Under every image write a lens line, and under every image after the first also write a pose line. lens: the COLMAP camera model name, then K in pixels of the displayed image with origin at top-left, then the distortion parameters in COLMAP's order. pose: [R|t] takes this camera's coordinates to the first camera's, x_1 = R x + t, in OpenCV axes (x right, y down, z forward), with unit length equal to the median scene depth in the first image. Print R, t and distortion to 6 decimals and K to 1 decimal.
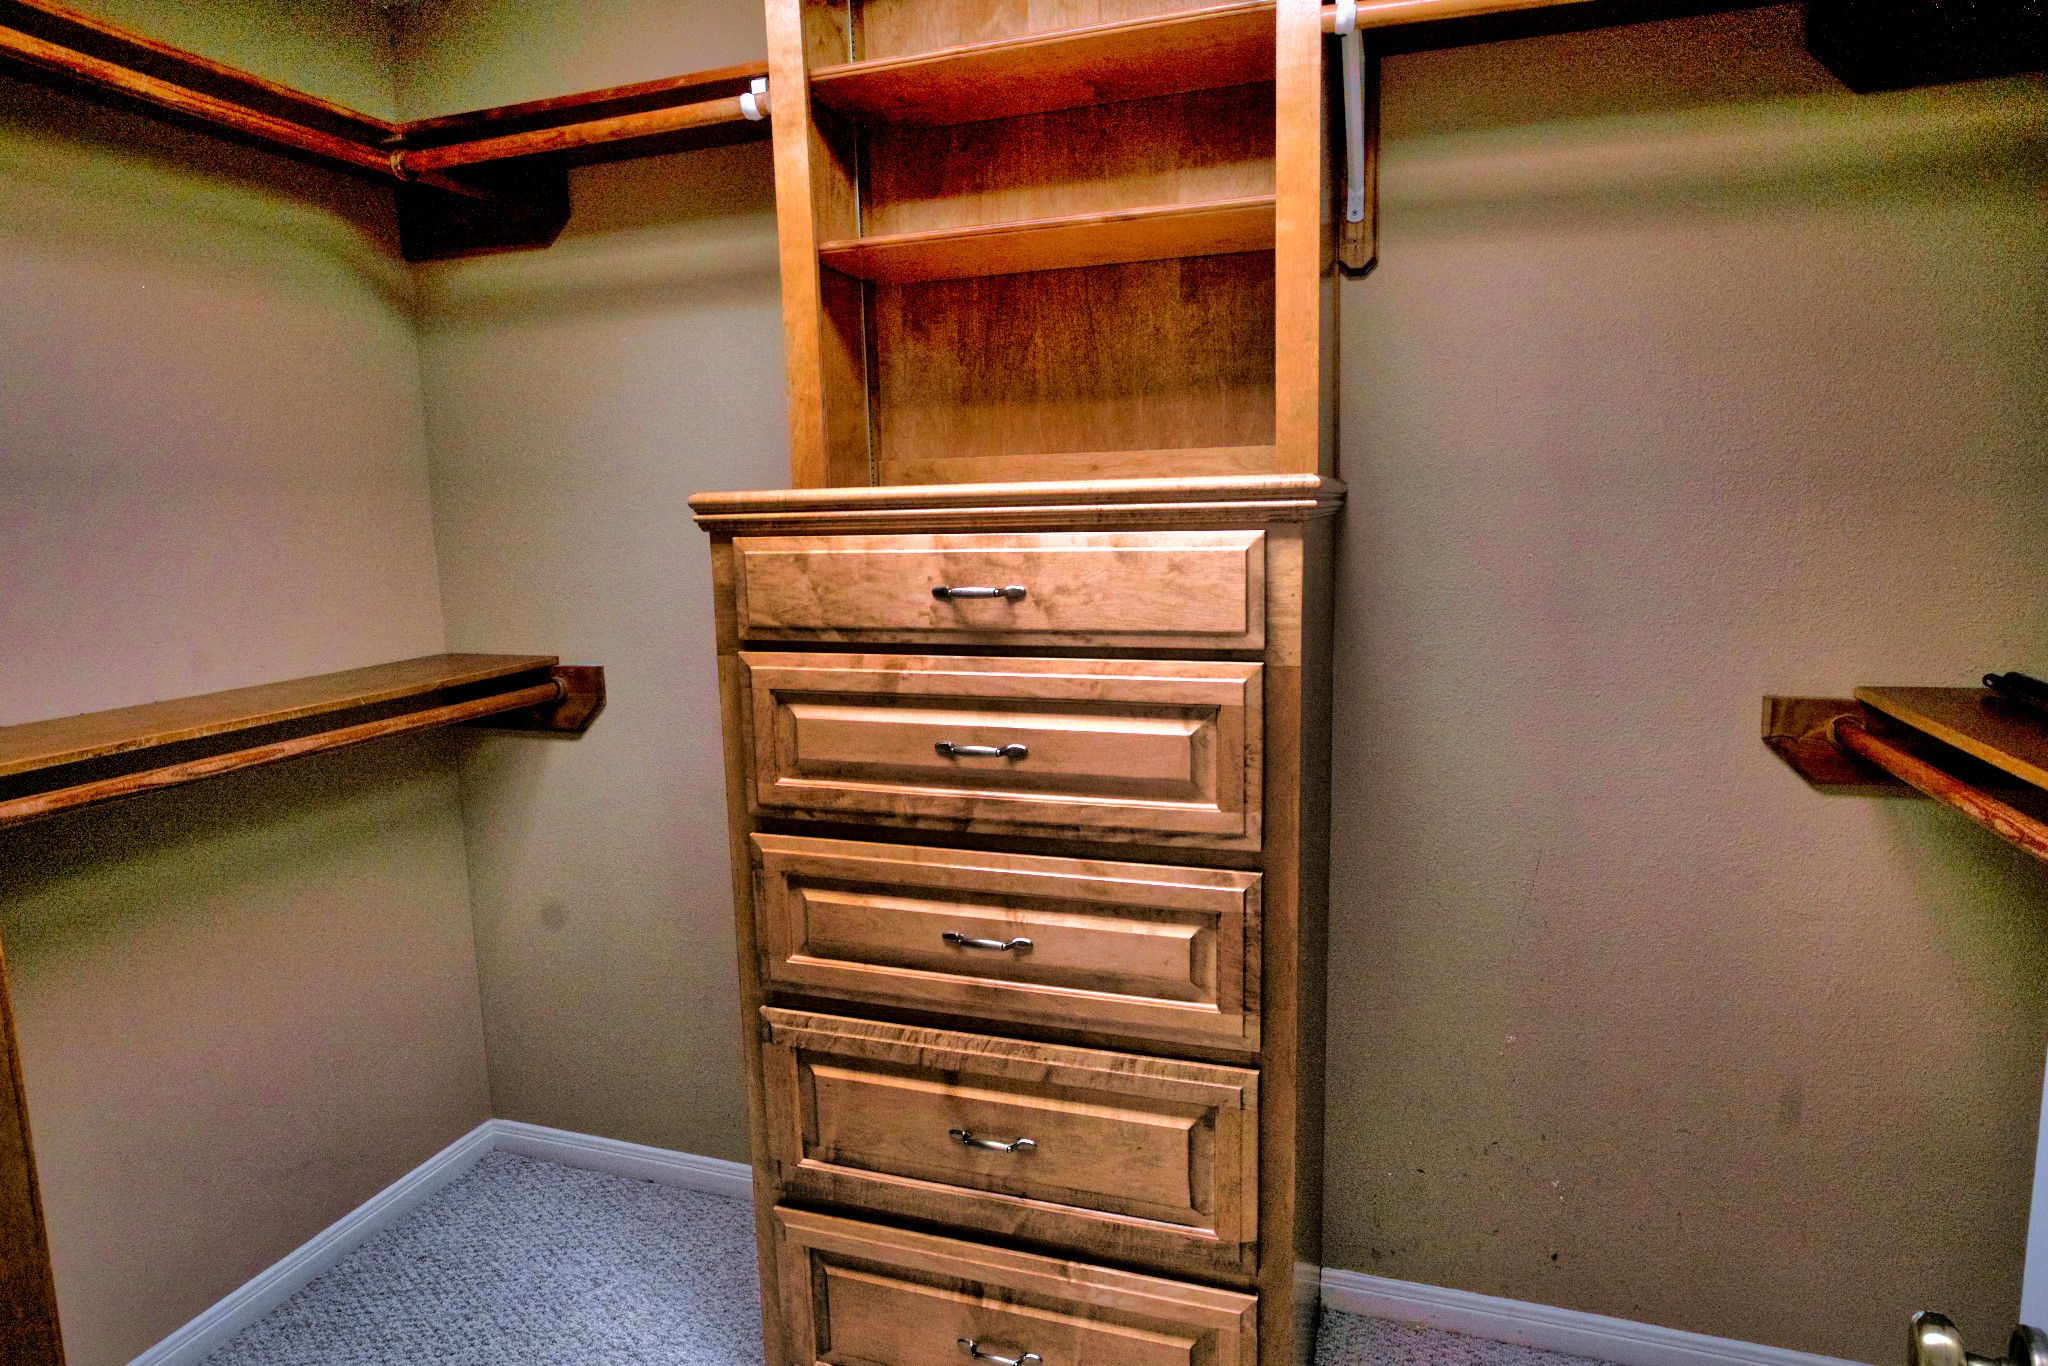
lens RADIAL K [[1165.6, 0, 1023.0], [0, 1165.6, 678.3], [0, 0, 1]] dist [-0.010904, 0.004375]
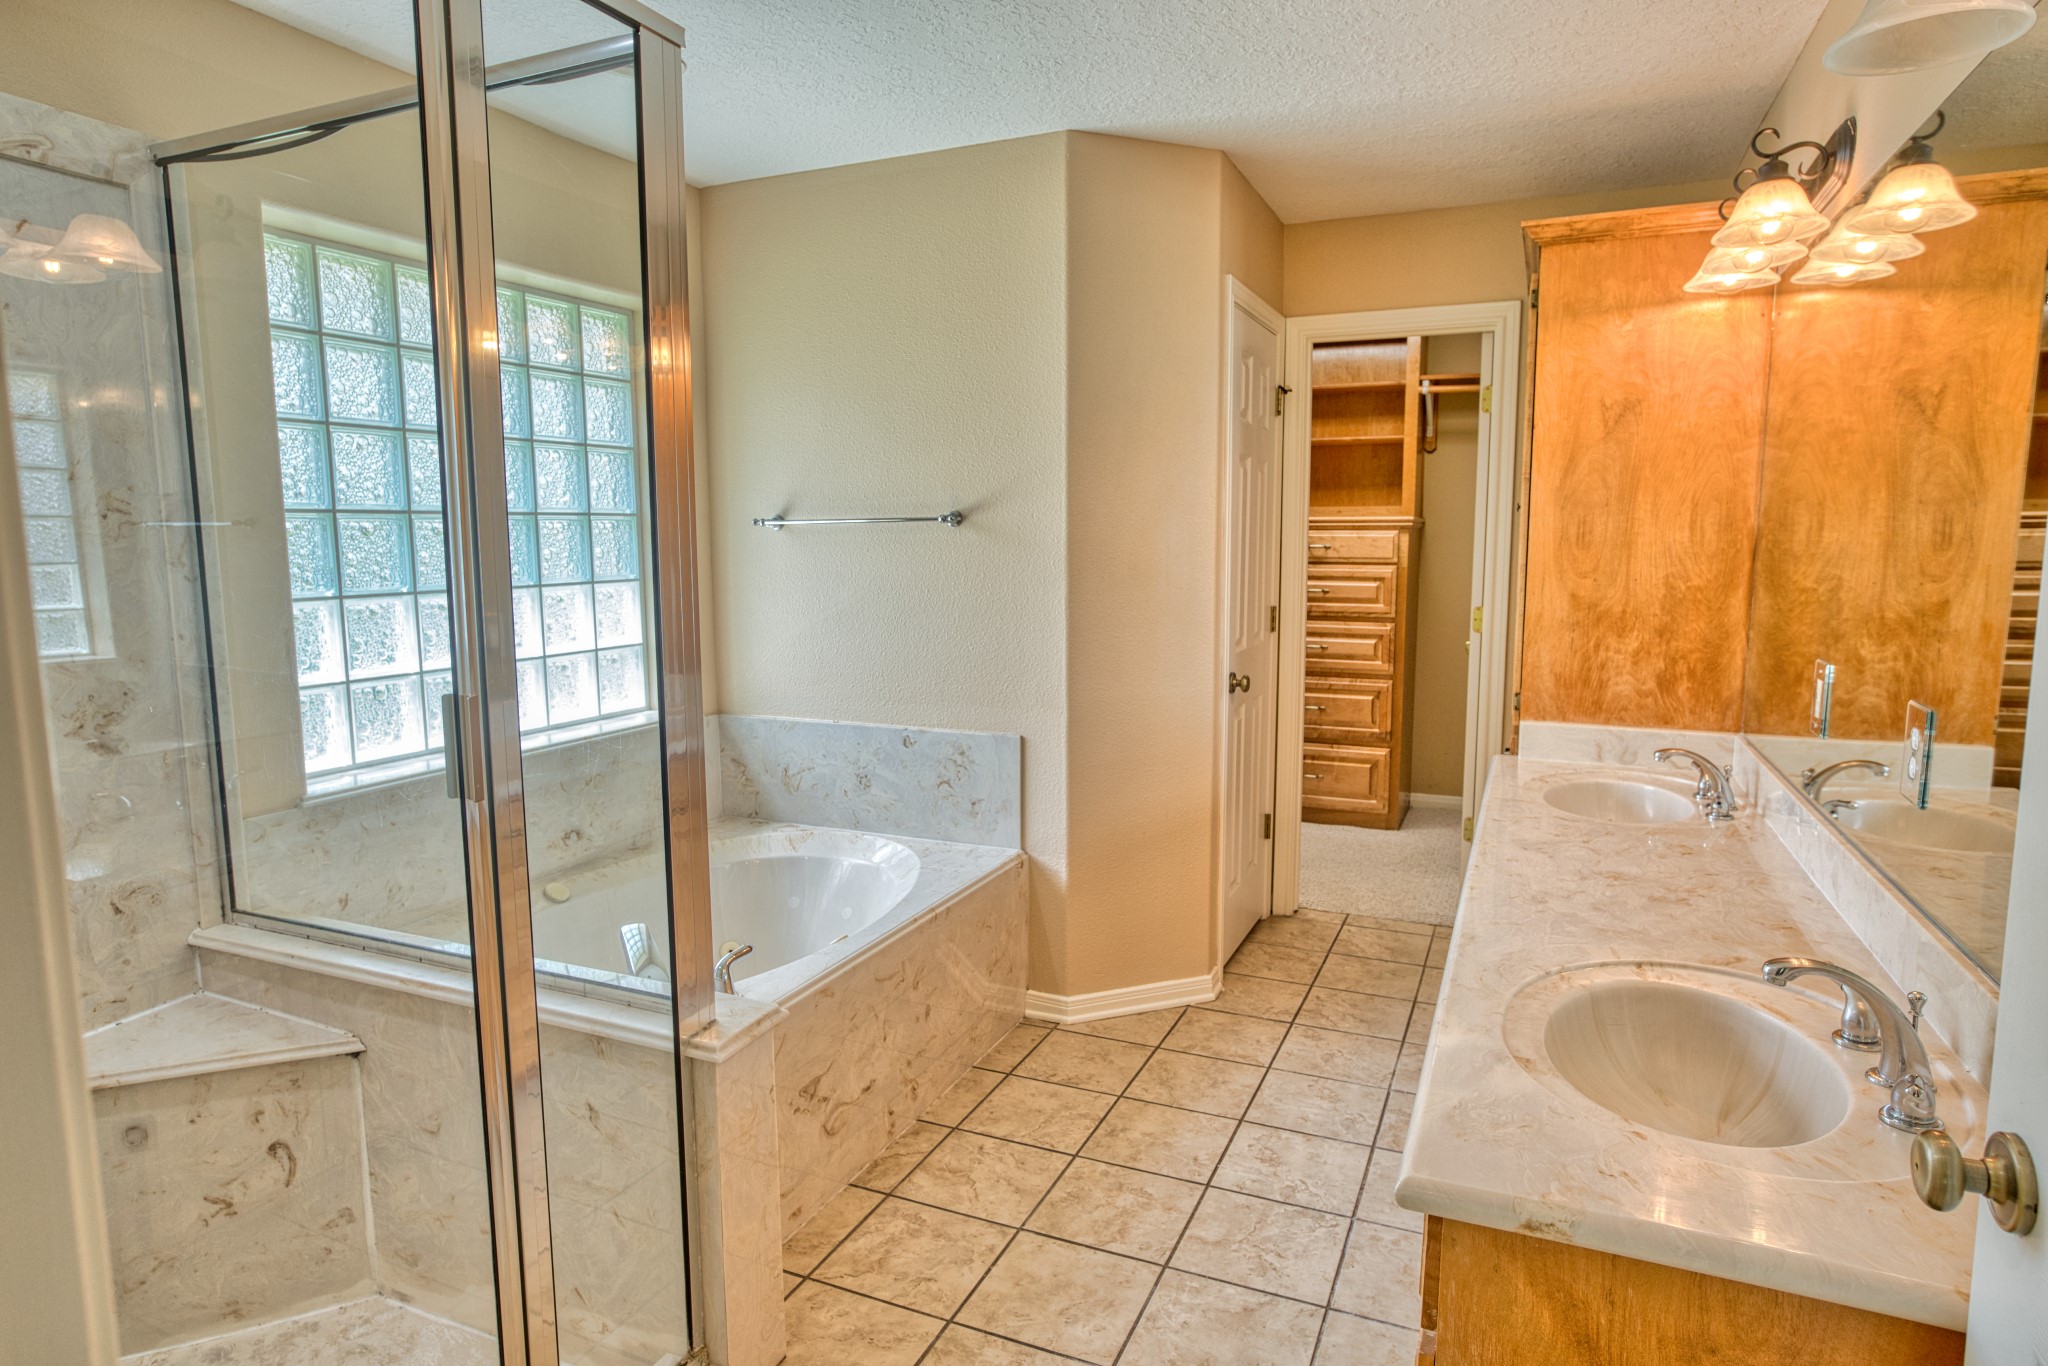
lens RADIAL K [[1165.6, 0, 1025.9], [0, 1165.6, 684.3], [0, 0, 1]] dist [-0.010904, 0.004375]
pose [[0.995601, 0.033386, -0.087544, -0.609091], [-0.034928, 0.999259, -0.016144, 0.443552], [0.086940, 0.019131, 0.996030, -2.678103]]
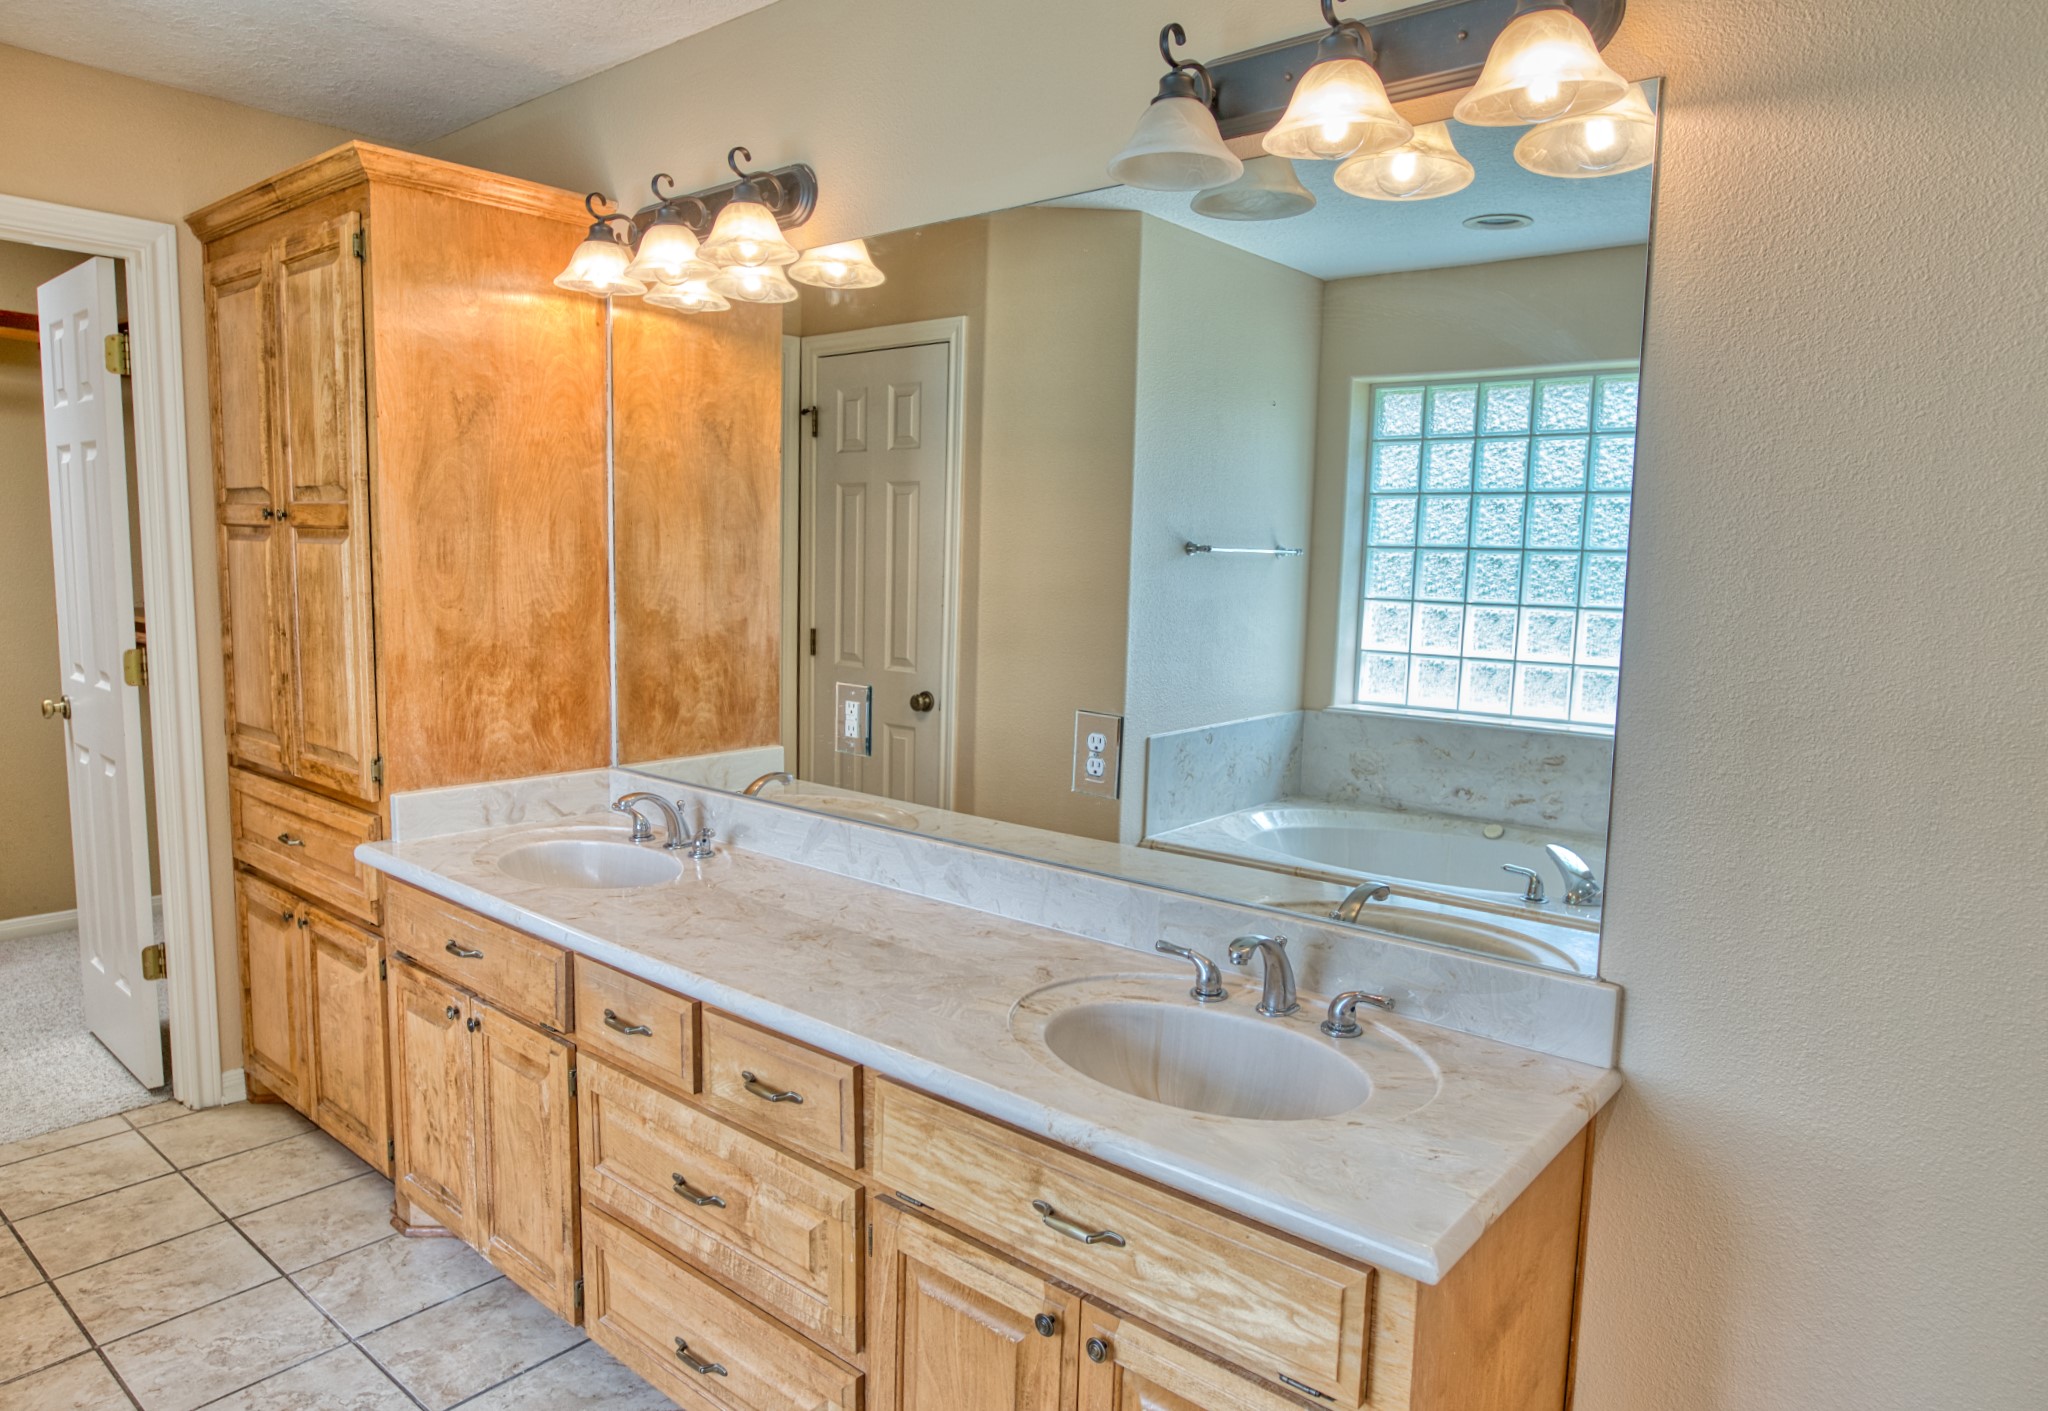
lens RADIAL K [[1278.9, 0, 1025.9], [0, 1278.9, 702.9], [0, 0, 1]] dist [-0.029060, 0.003756]
pose [[0.360147, -0.077668, 0.929657, -1.588536], [0.107828, 0.993315, 0.041214, 0.276317], [-0.926643, 0.085401, 0.366114, -1.564020]]
